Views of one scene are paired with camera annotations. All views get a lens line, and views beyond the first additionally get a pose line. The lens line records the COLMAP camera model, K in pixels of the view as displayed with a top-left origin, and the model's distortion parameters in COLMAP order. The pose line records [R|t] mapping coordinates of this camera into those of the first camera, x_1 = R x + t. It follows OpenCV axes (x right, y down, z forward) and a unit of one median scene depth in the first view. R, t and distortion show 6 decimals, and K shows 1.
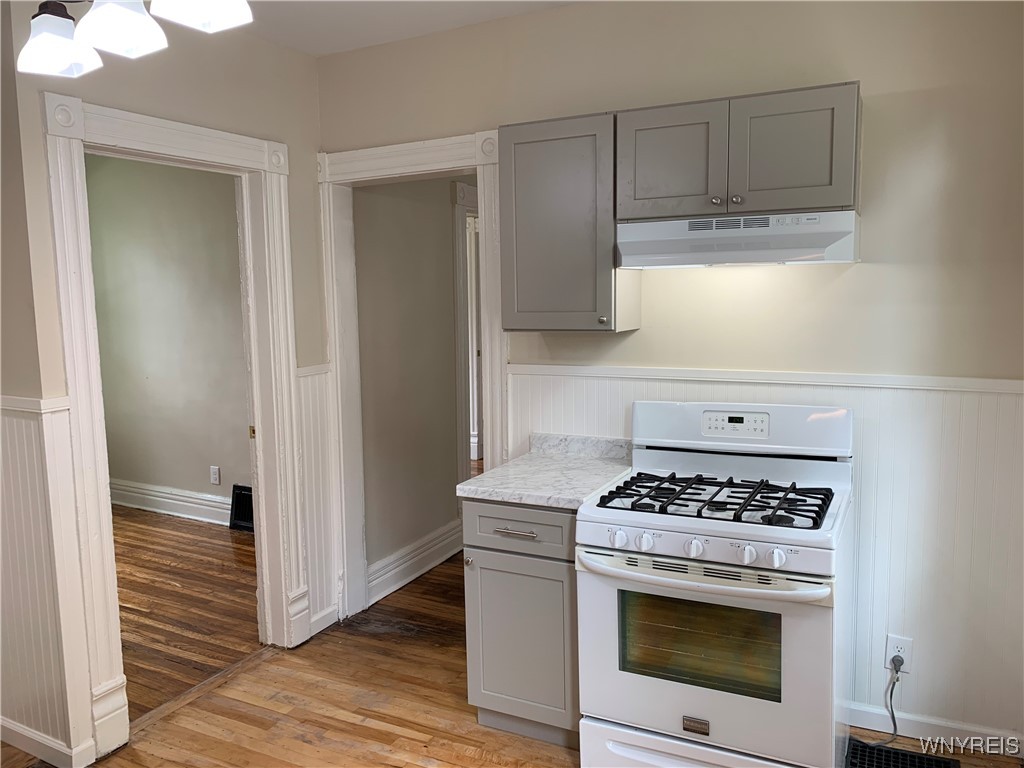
lens RADIAL K [[780.8, 0, 512.4], [0, 780.8, 382.3], [0, 0, 1]] dist [0.038307, -0.029608]
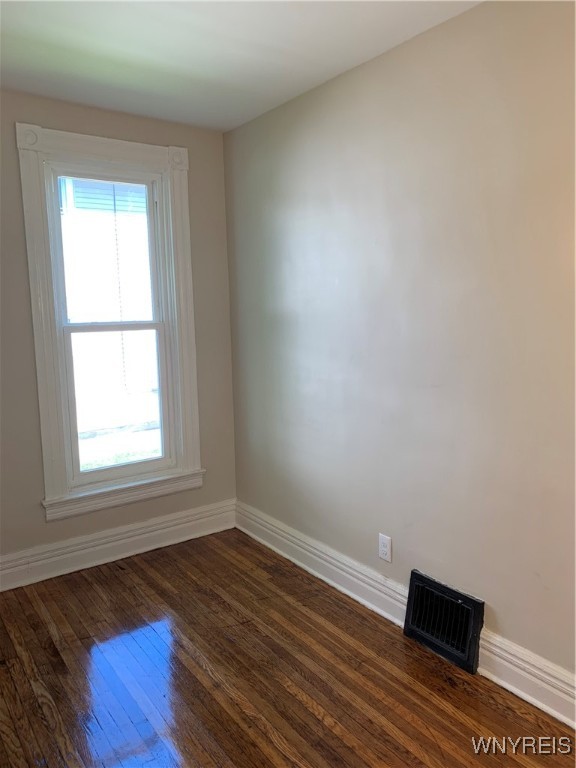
lens RADIAL K [[585.6, 0, 286.8], [0, 585.6, 382.6], [0, 0, 1]] dist [0.038307, -0.029608]
pose [[0.889021, 0.050783, -0.455041, -0.233519], [-0.044725, 0.998709, 0.024078, -0.039014], [0.455676, -0.001054, 0.890145, 0.510051]]
